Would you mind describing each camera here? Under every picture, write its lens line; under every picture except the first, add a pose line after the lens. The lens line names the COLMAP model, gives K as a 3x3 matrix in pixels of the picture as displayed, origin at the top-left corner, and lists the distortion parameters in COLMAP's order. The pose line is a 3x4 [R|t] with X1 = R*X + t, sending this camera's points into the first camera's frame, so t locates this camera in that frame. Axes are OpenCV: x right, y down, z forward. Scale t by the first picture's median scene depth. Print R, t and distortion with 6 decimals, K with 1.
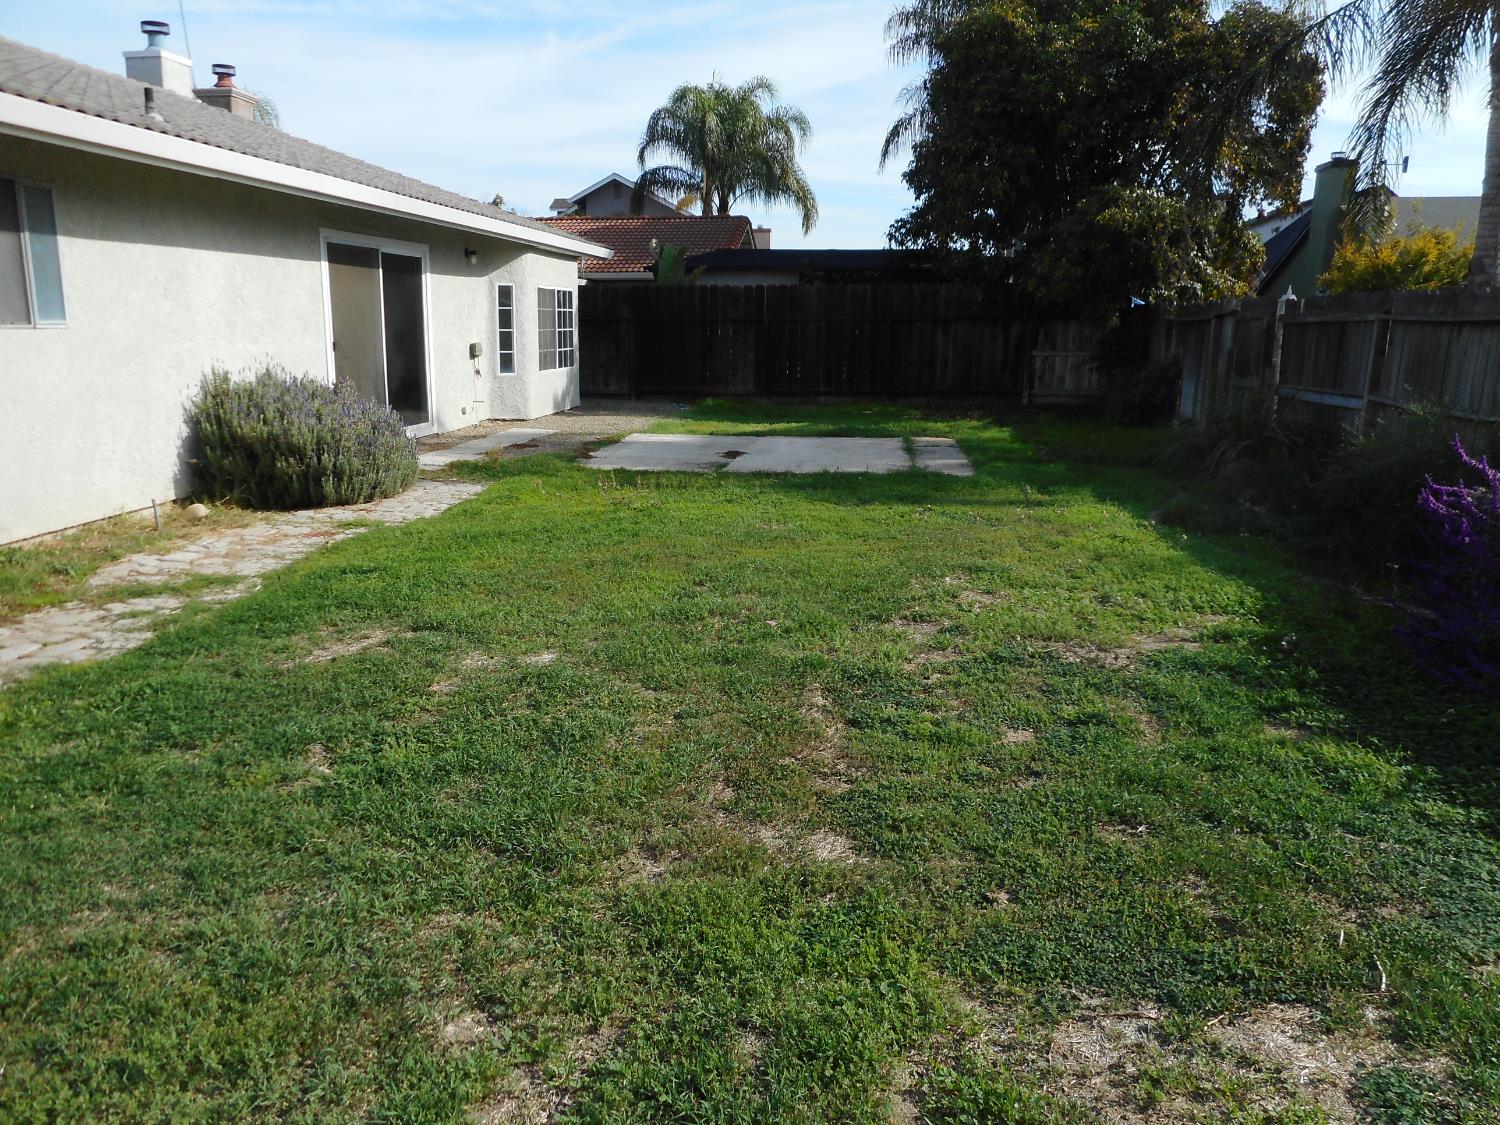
lens RADIAL K [[1106.0, 0, 750.8], [0, 1106.0, 557.3], [0, 0, 1]] dist [-0.012871, 0.009918]
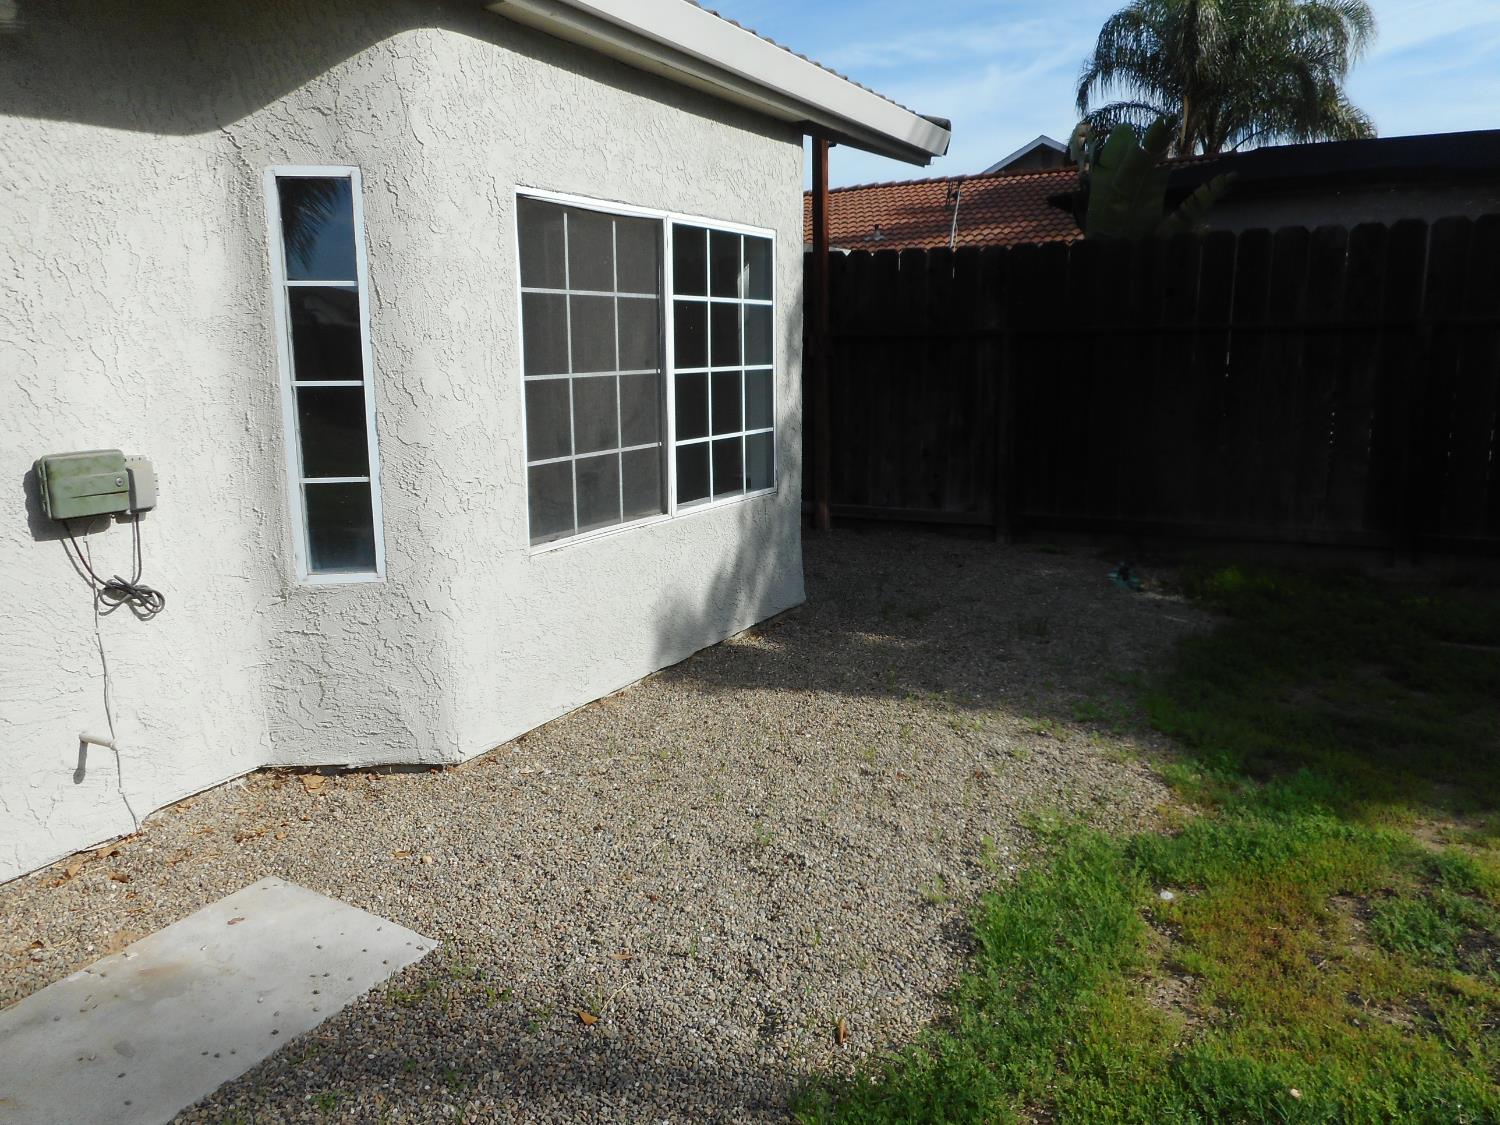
lens RADIAL K [[1106.0, 0, 748.9], [0, 1106.0, 570.1], [0, 0, 1]] dist [-0.012871, 0.009918]
pose [[0.926587, 0.053204, -0.372298, -0.052947], [-0.058194, 0.998303, -0.002172, -0.152305], [0.371551, 0.023678, 0.928111, 0.728794]]
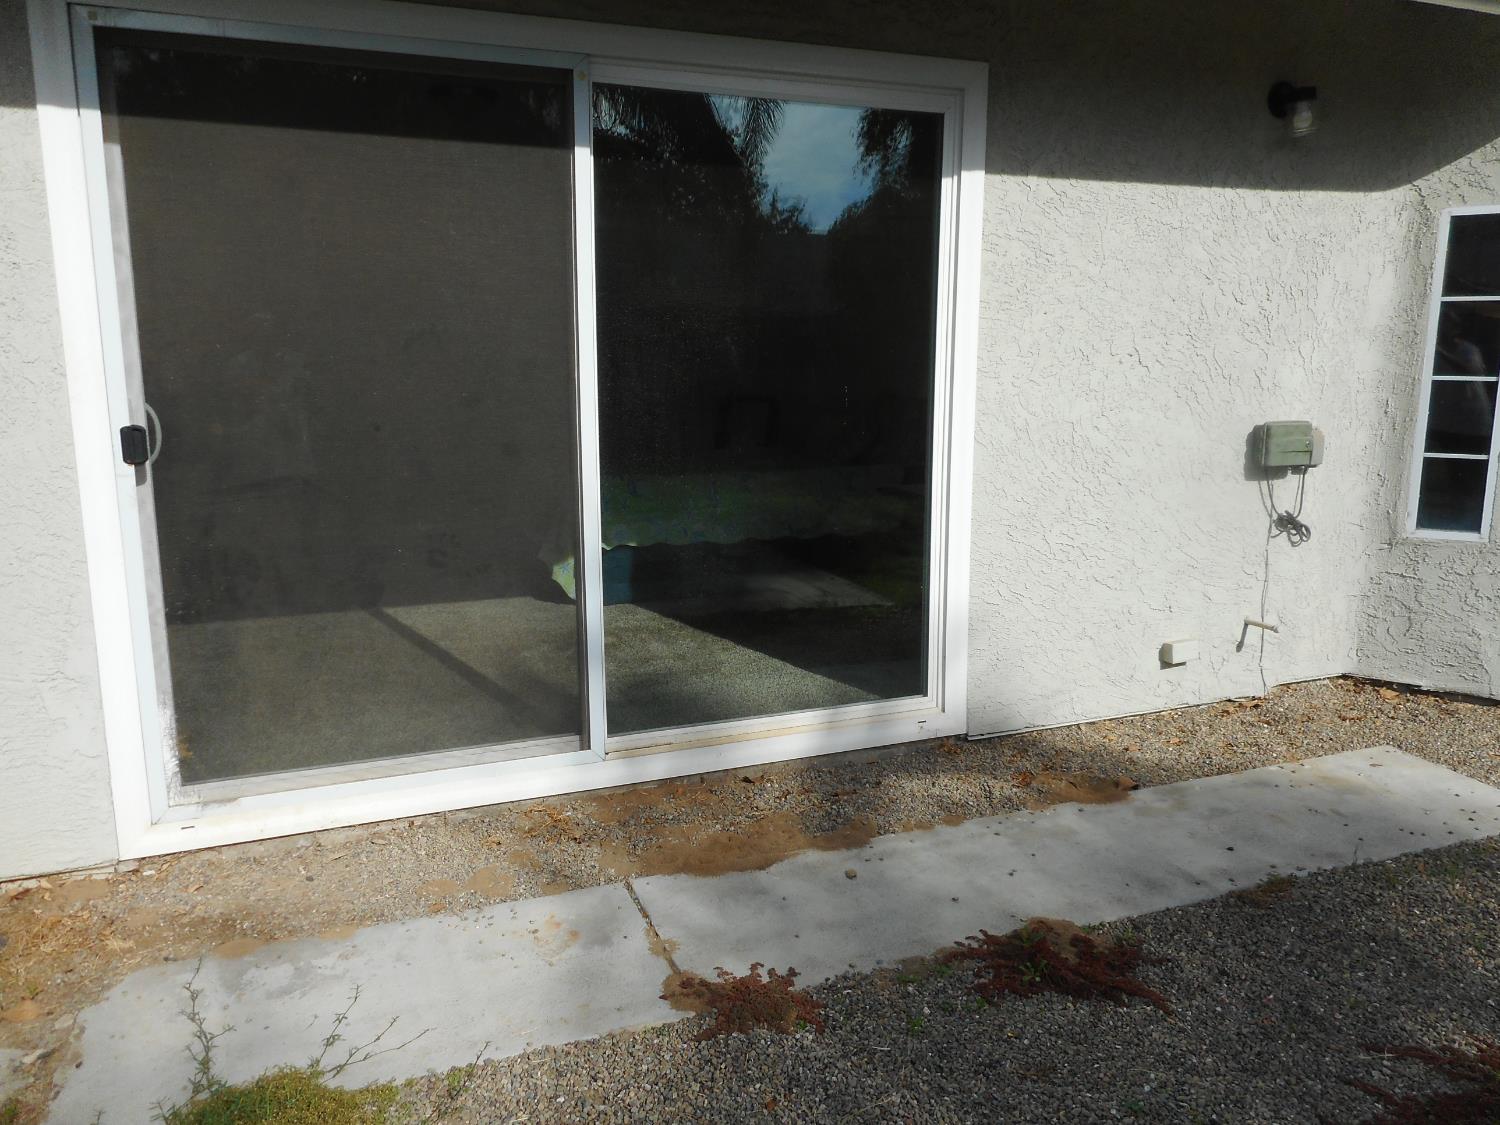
lens RADIAL K [[1106.0, 0, 747.9], [0, 1106.0, 556.0], [0, 0, 1]] dist [-0.012871, 0.009918]
pose [[0.456440, 0.149114, -0.877170, -0.049410], [-0.182458, 0.980592, 0.071752, -0.131824], [0.870845, 0.127296, 0.474788, 0.634491]]
